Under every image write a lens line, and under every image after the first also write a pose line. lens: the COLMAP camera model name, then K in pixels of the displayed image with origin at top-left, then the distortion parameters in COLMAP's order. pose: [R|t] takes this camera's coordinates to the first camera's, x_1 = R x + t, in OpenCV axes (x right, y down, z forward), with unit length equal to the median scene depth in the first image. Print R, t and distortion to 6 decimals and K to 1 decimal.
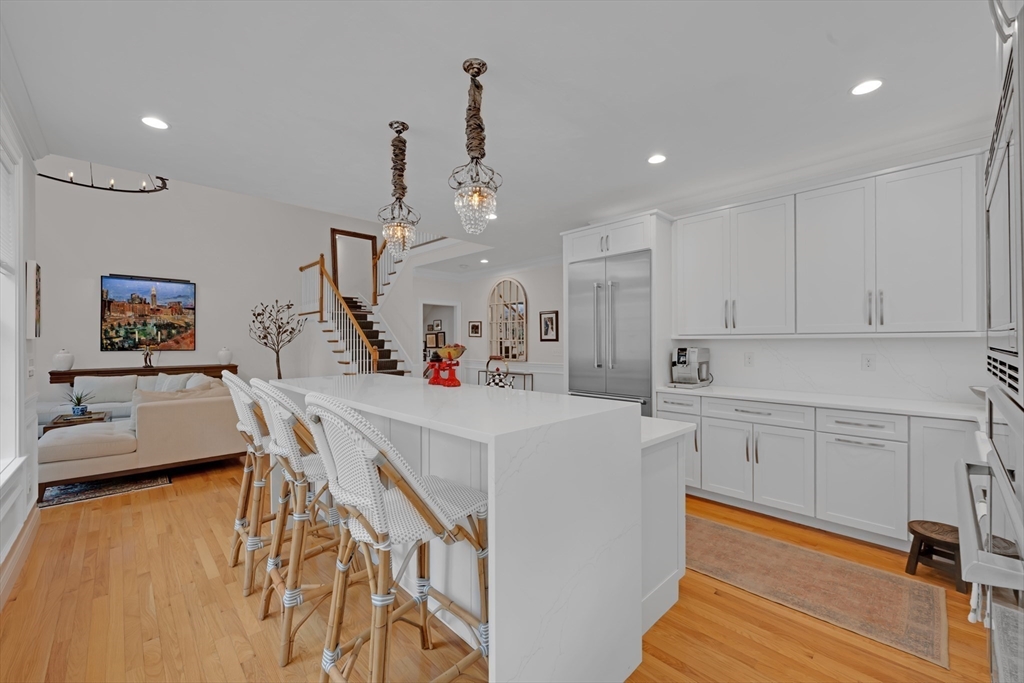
lens RADIAL K [[411.6, 0, 506.9], [0, 411.6, 340.4], [0, 0, 1]] dist [0.002776, -0.000284]
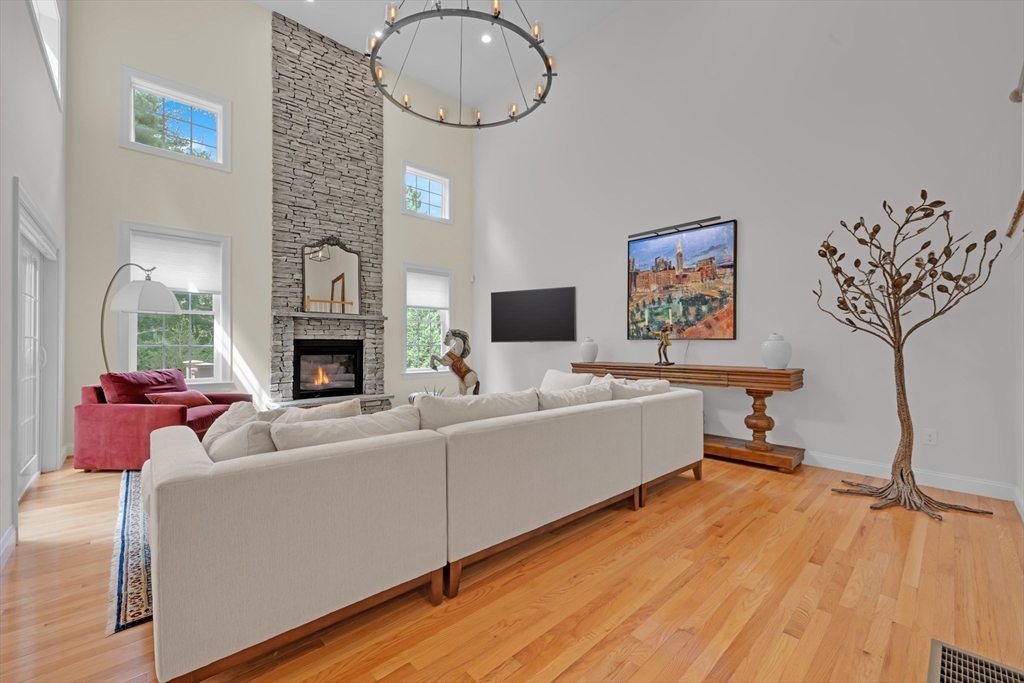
lens RADIAL K [[411.6, 0, 512.4], [0, 411.6, 341.3], [0, 0, 1]] dist [0.002776, -0.000284]
pose [[-0.002838, 0.002083, -0.999994, -0.210654], [0.006285, 0.999978, 0.002065, 0.024332], [0.999976, -0.006279, -0.002851, 0.747072]]
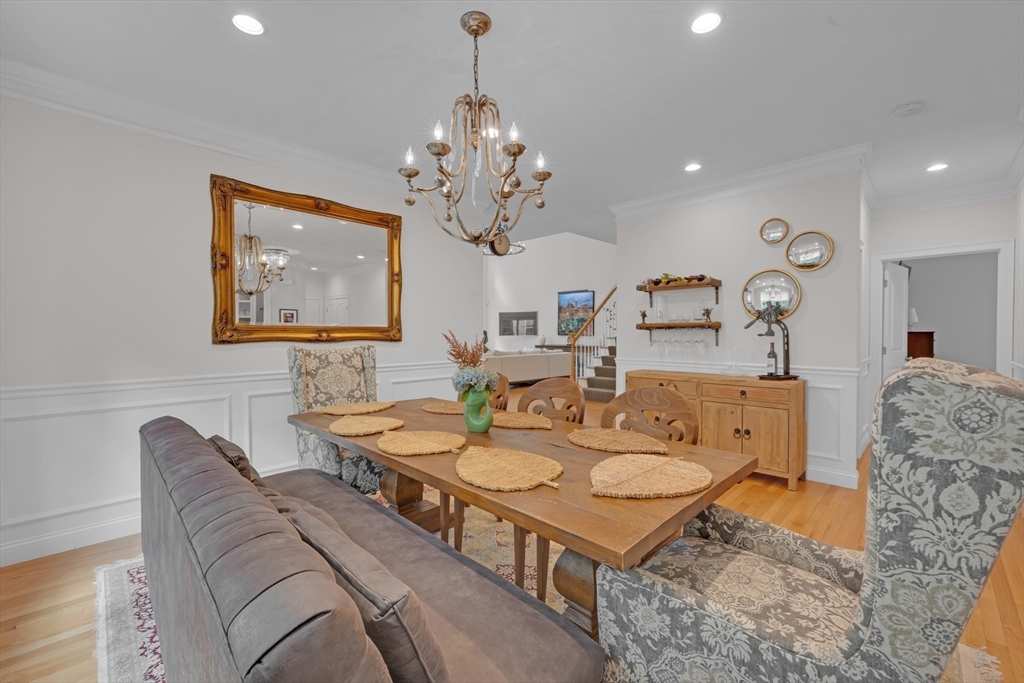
lens RADIAL K [[411.6, 0, 516.4], [0, 411.6, 338.1], [0, 0, 1]] dist [0.002776, -0.000284]
pose [[0.037185, 0.015211, -0.999193, 0.784831], [0.009212, 0.999836, 0.015564, 0.008472], [0.999266, -0.009783, 0.037039, 0.708212]]
